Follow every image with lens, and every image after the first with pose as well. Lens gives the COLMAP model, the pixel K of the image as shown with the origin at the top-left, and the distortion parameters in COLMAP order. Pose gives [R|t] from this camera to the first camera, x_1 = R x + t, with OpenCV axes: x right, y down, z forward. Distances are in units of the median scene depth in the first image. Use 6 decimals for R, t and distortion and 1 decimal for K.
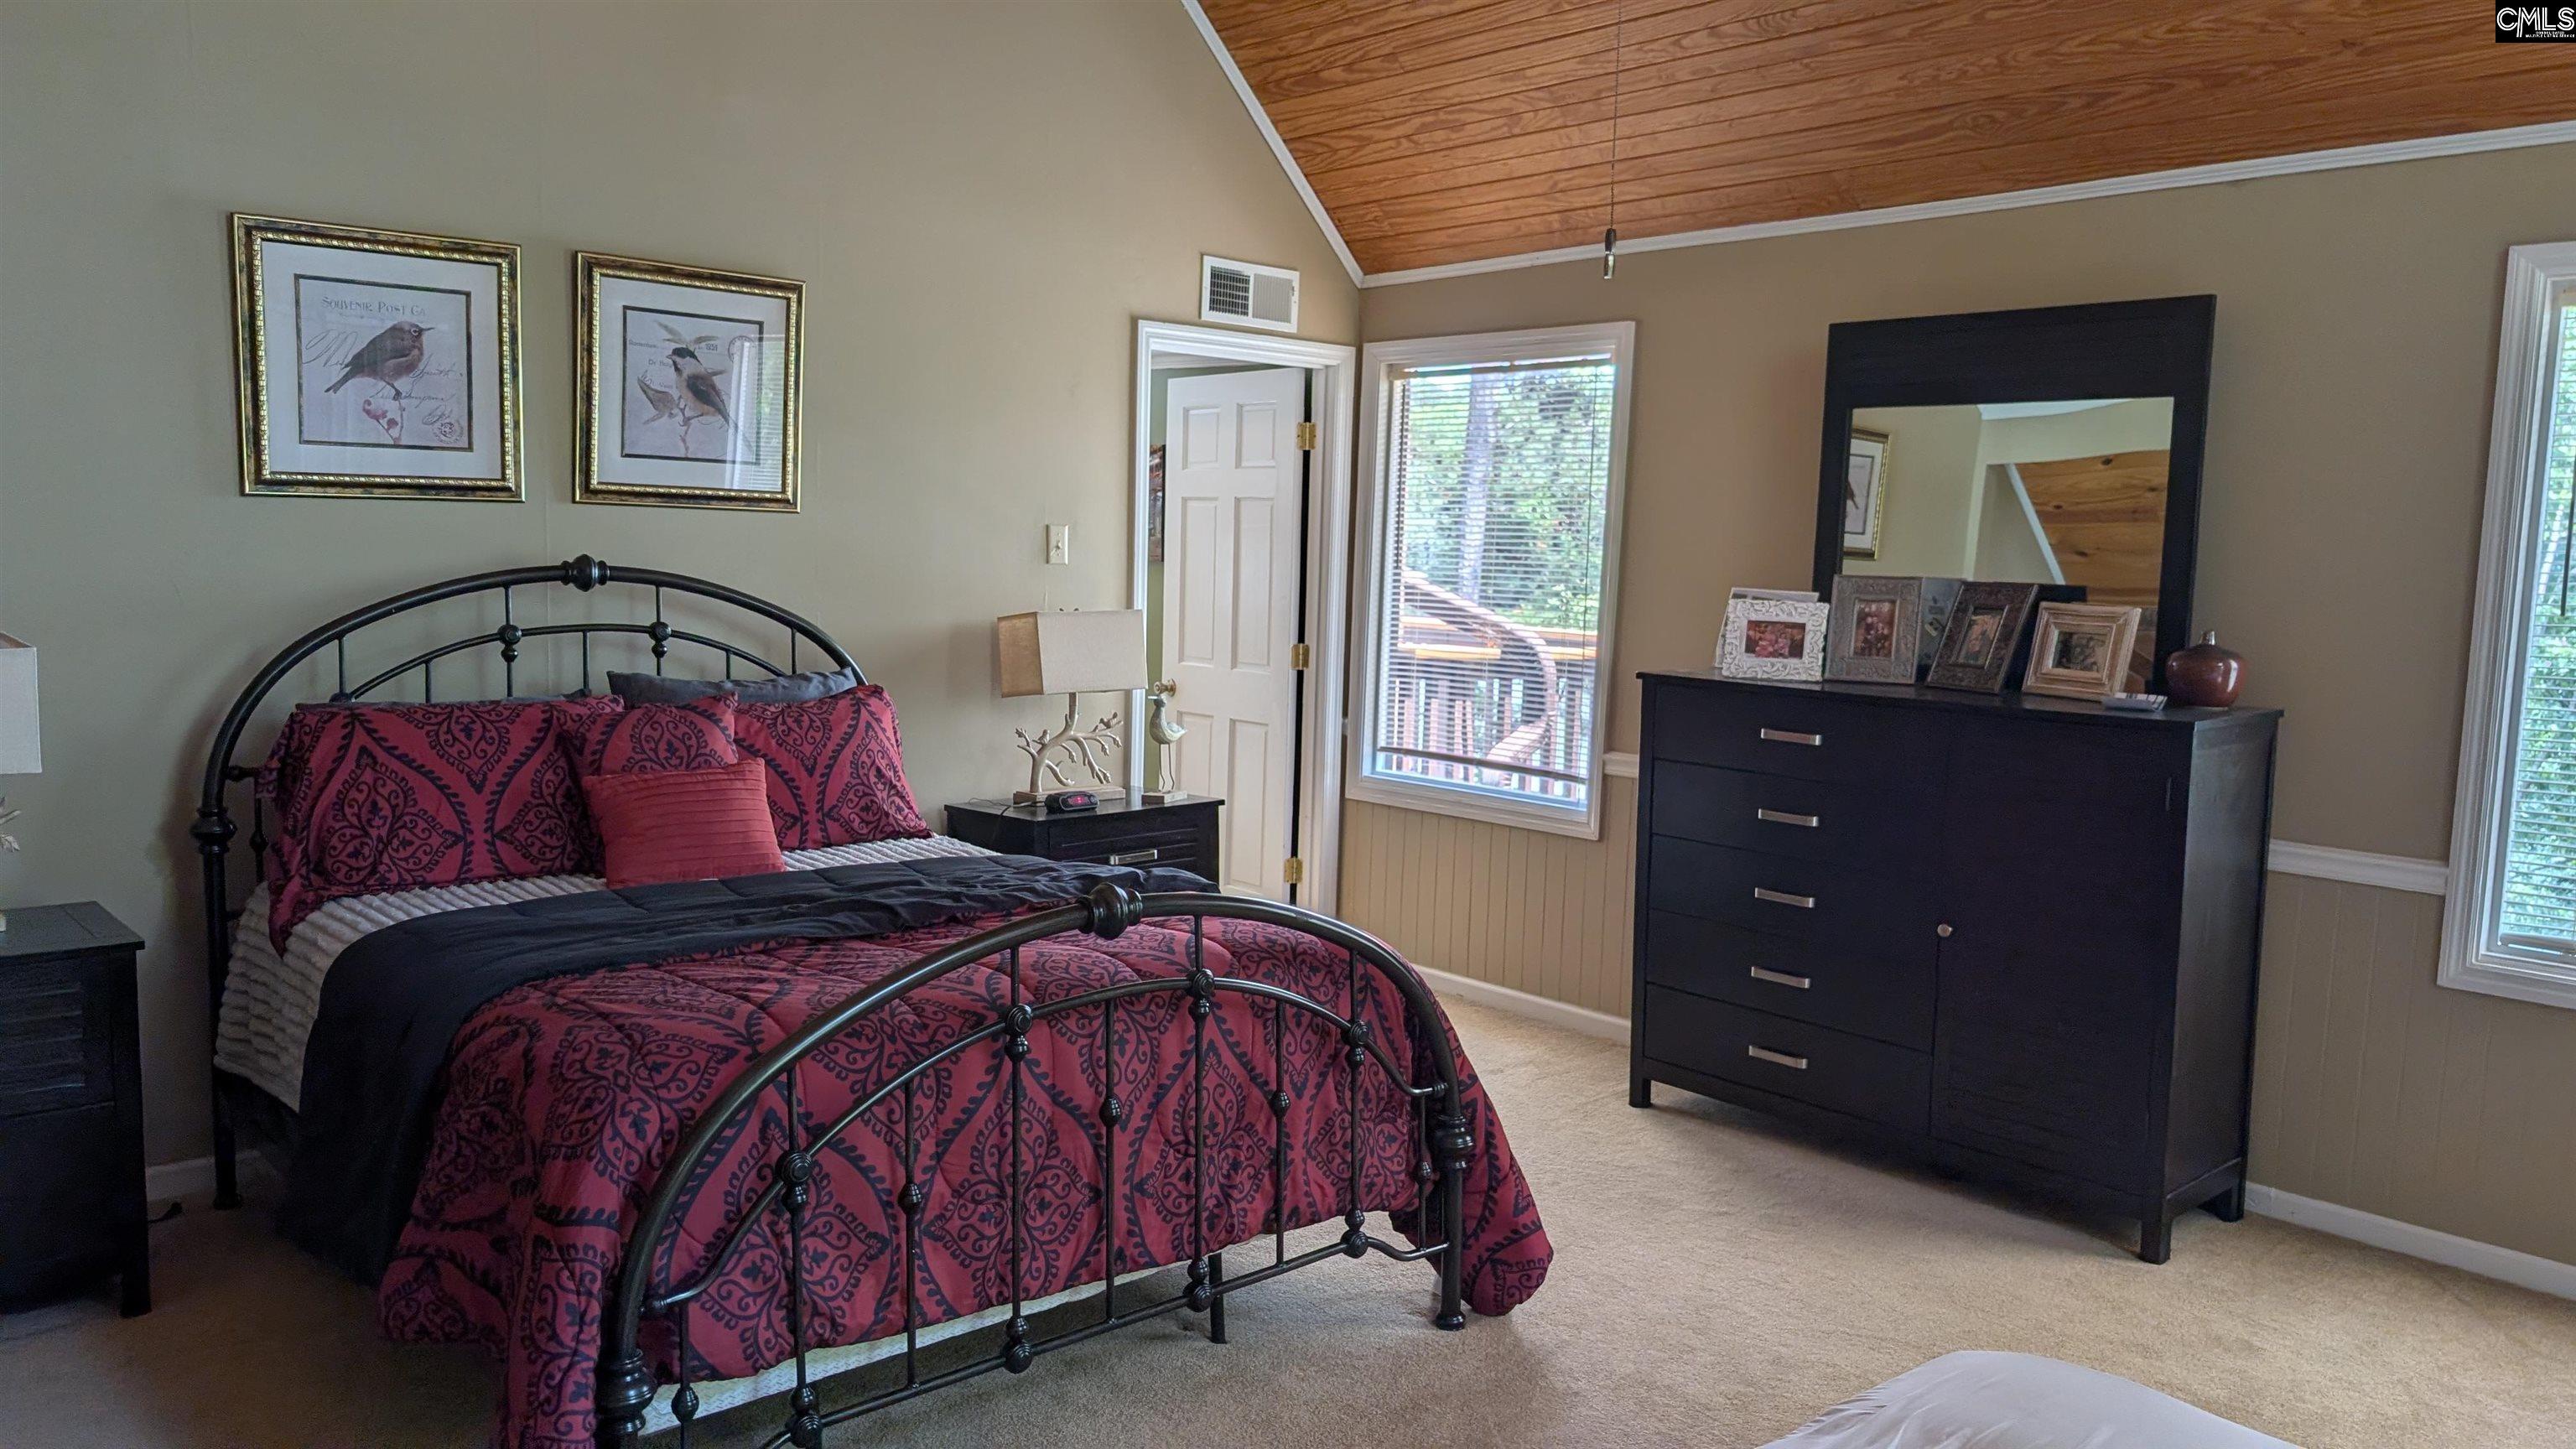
lens RADIAL K [[1879.7, 0, 1264.2], [0, 1879.7, 746.3], [0, 0, 1]] dist [0.014482, -0.008755]
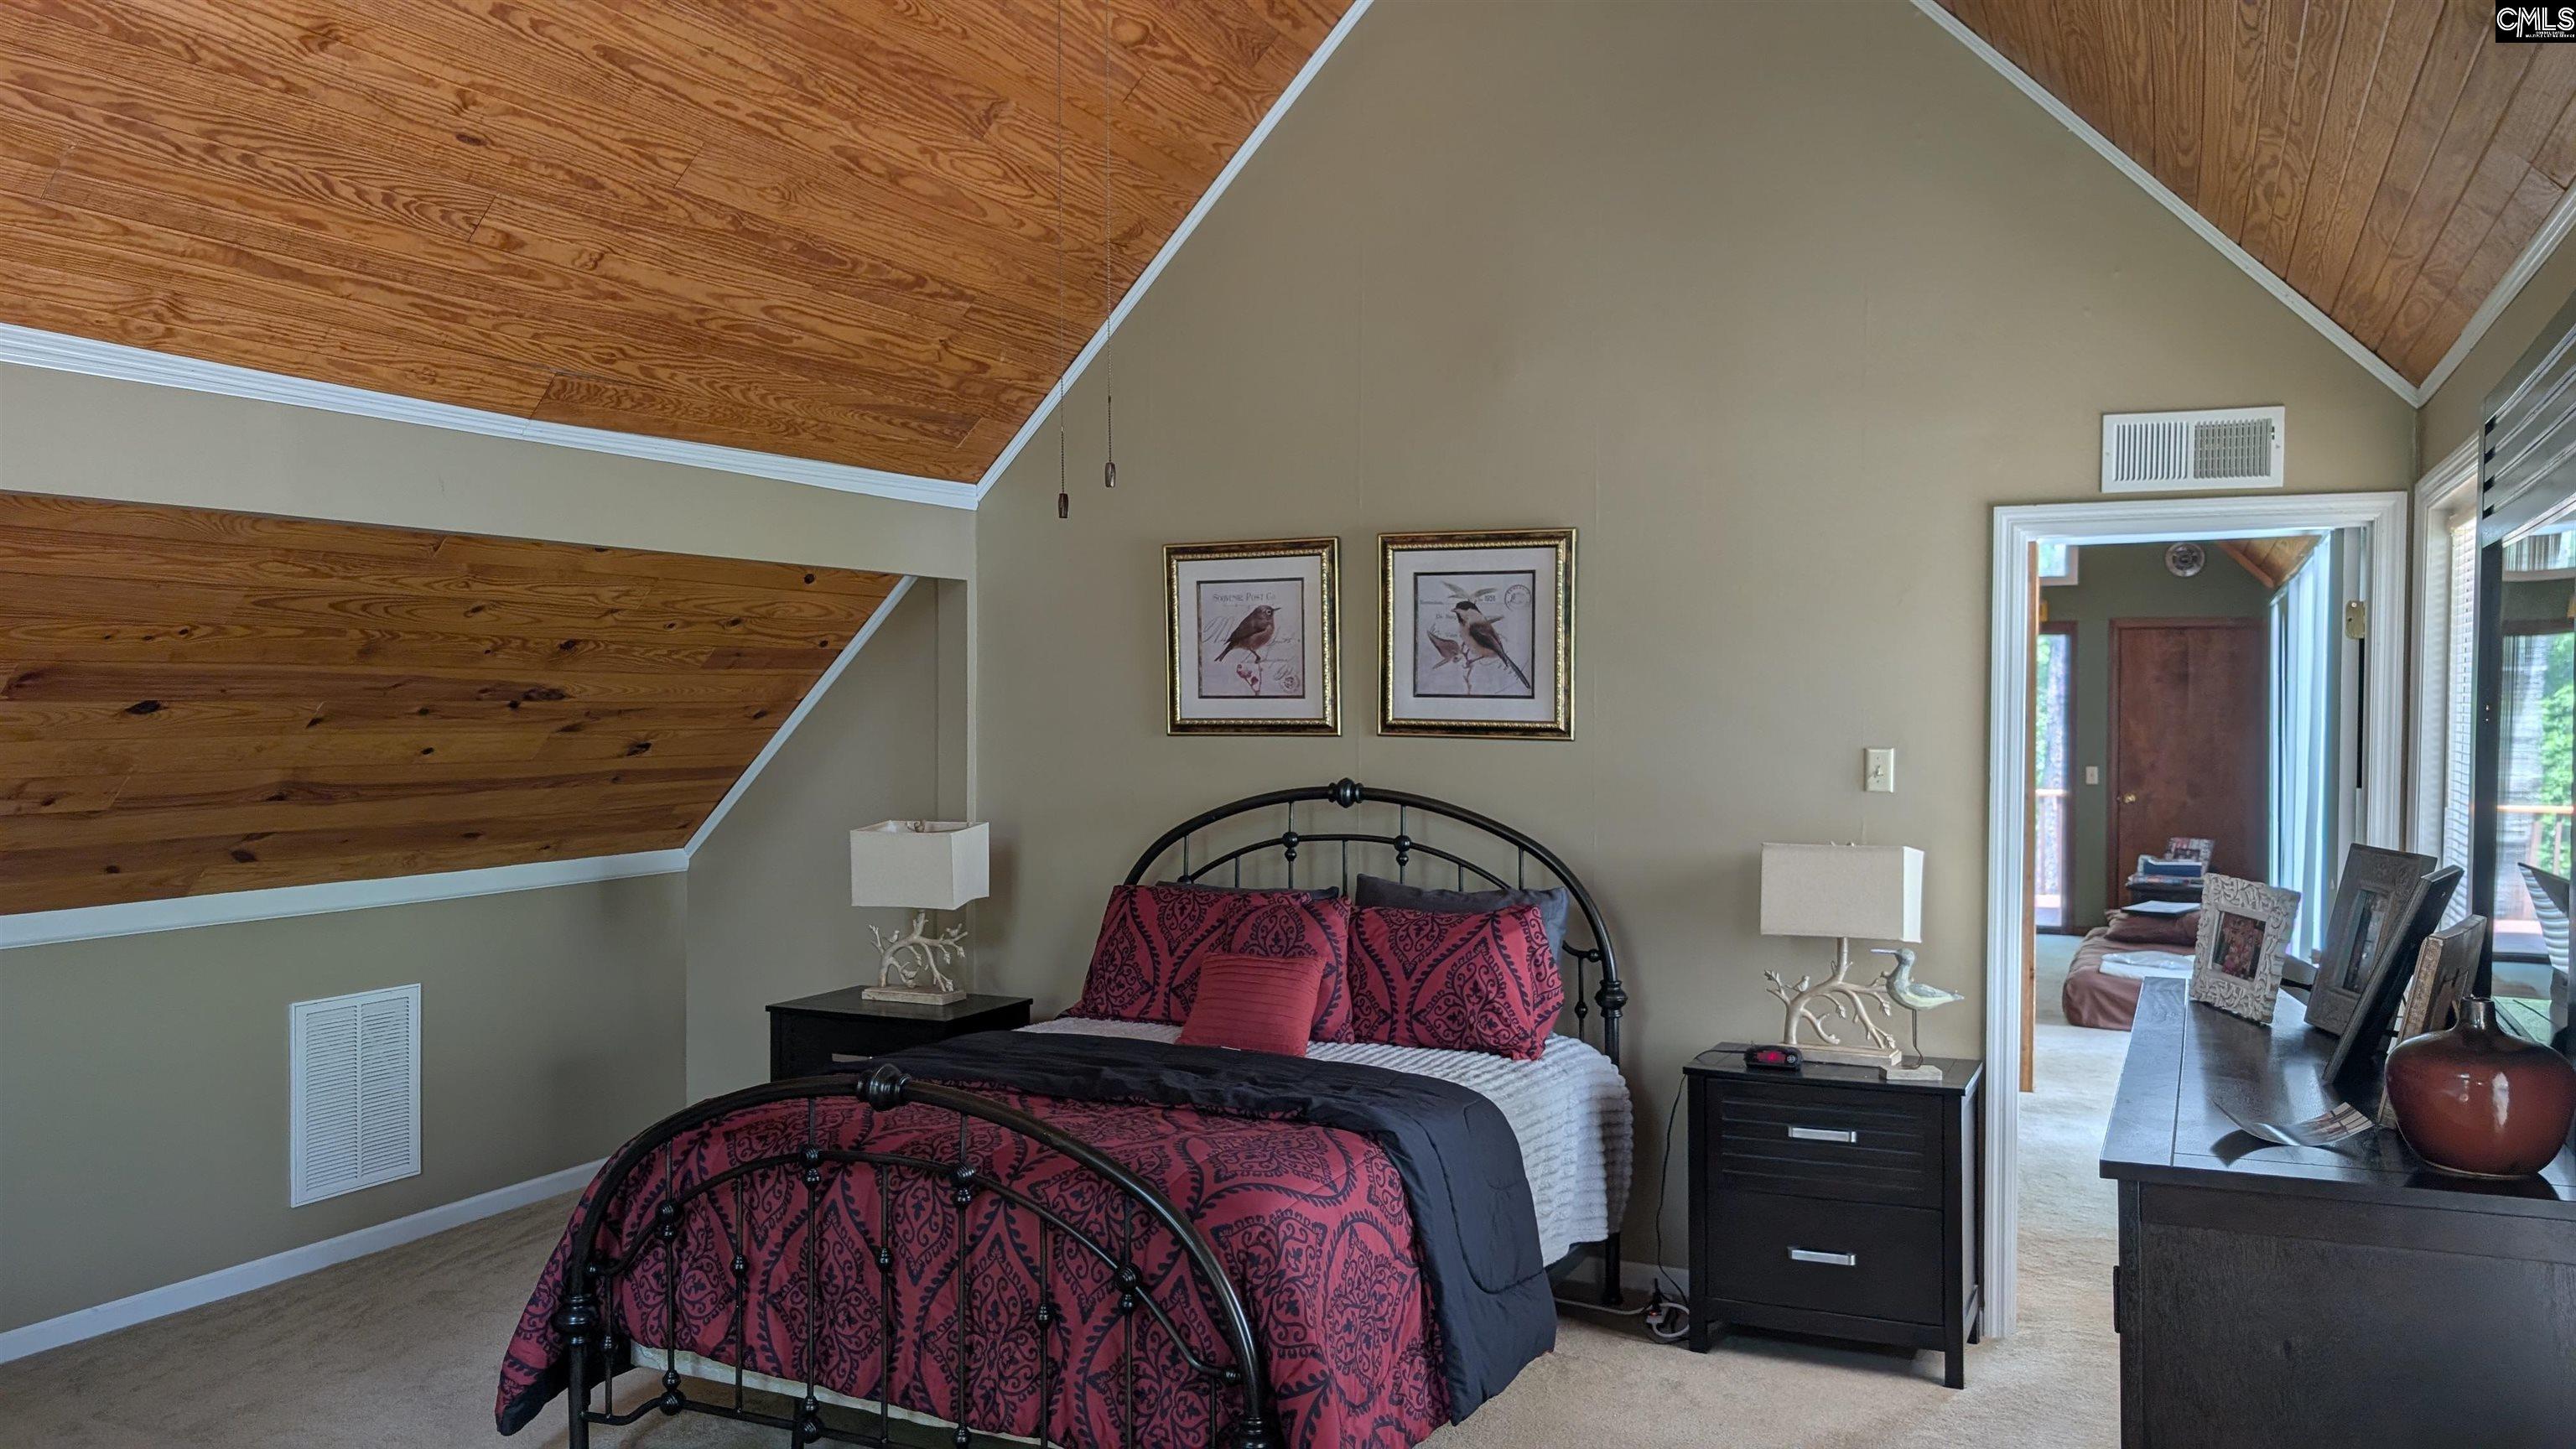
lens RADIAL K [[1861.8, 0, 1288.0], [0, 1861.8, 724.5], [0, 0, 1]] dist [0.047838, -0.001978]
pose [[0.367289, -0.007200, -0.930079, 0.759411], [-0.092708, 0.994707, -0.044311, -0.078970], [0.925475, 0.102500, 0.364677, 0.513849]]
